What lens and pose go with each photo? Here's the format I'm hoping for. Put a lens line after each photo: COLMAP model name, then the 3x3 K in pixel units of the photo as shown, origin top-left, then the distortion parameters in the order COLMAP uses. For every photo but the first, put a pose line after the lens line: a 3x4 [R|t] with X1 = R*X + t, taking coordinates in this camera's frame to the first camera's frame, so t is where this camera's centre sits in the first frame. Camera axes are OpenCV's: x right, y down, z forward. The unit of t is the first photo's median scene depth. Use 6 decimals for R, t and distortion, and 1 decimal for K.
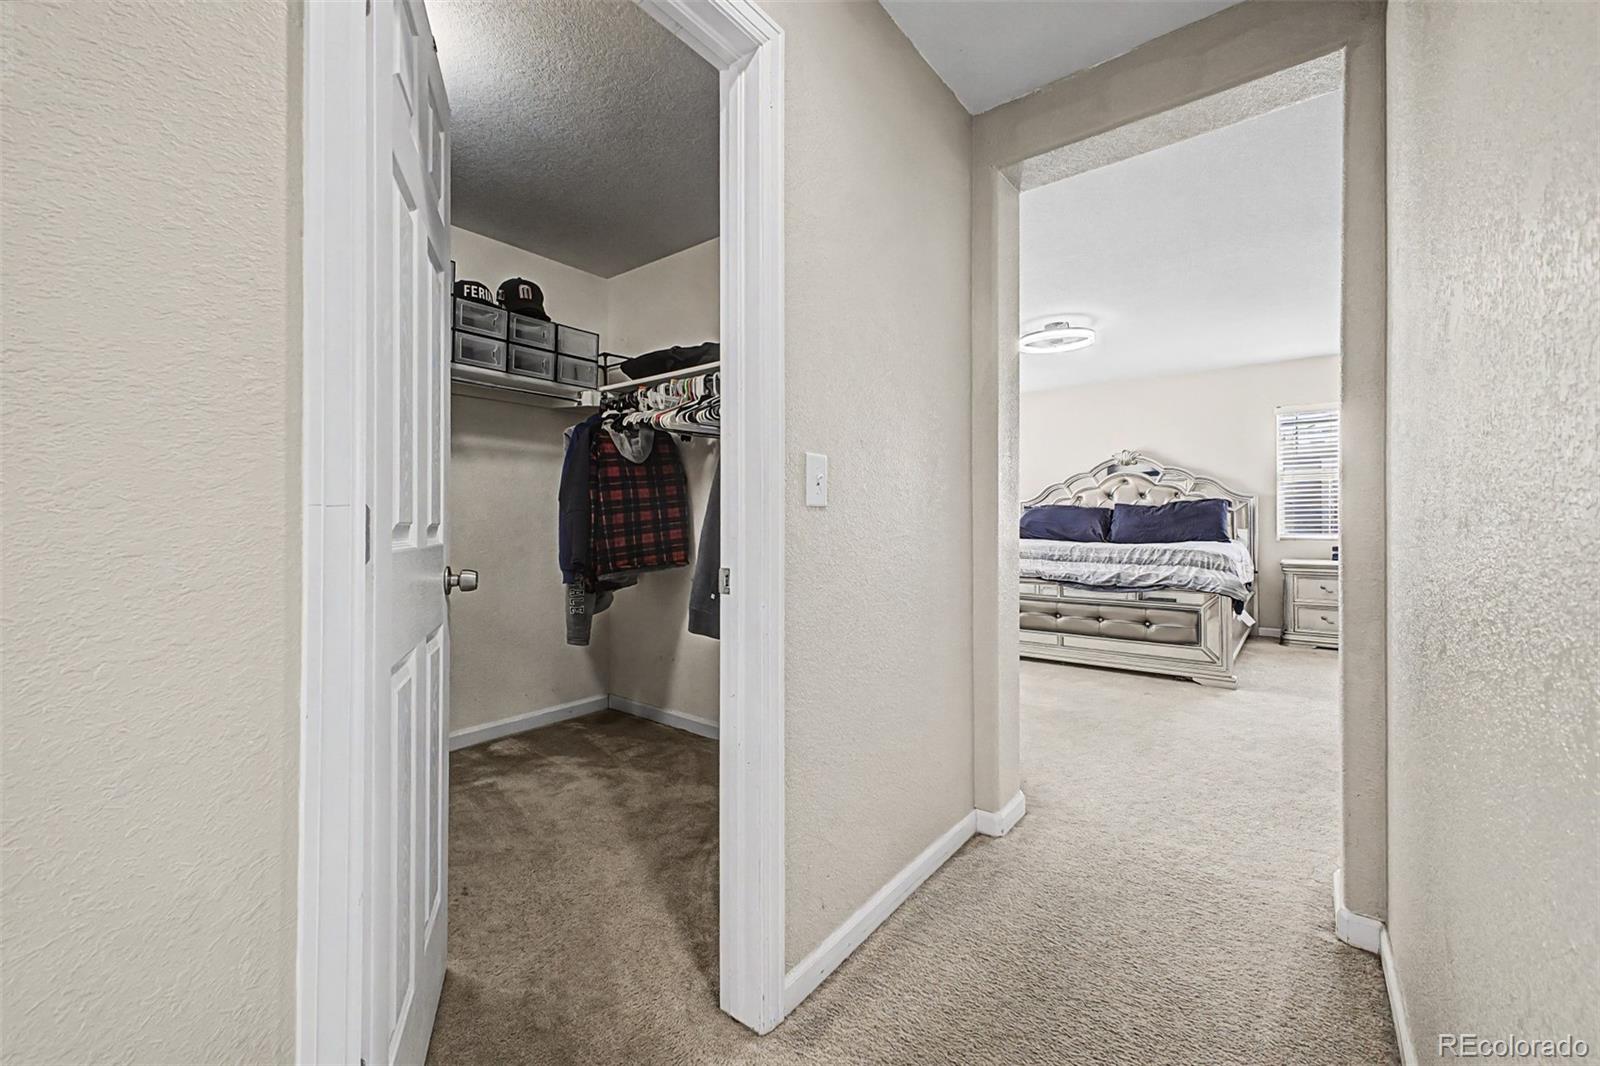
lens RADIAL K [[637.3, 0, 798.3], [0, 637.3, 528.2], [0, 0, 1]] dist [0.022585, -0.005277]
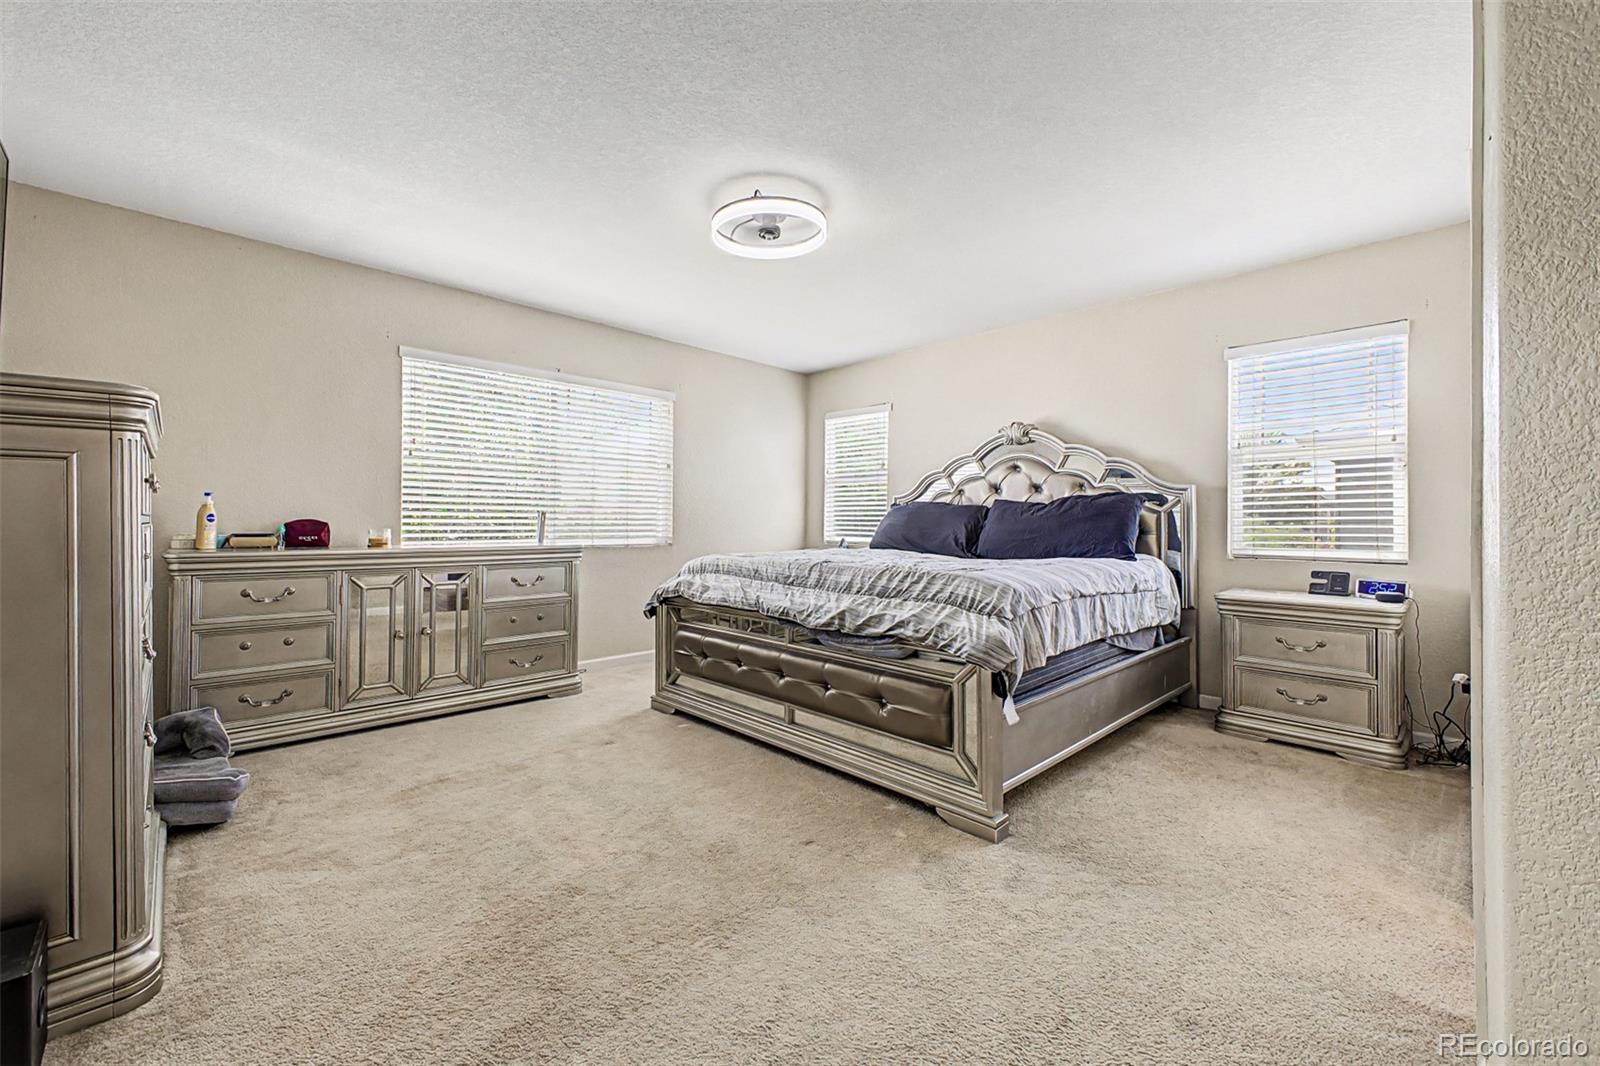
lens RADIAL K [[637.3, 0, 801.6], [0, 637.3, 527.2], [0, 0, 1]] dist [0.022585, -0.005277]
pose [[0.989092, 0.013466, -0.146680, 0.409892], [-0.014333, 0.999885, -0.004855, -0.002893], [0.146597, 0.006904, 0.989172, 0.307982]]
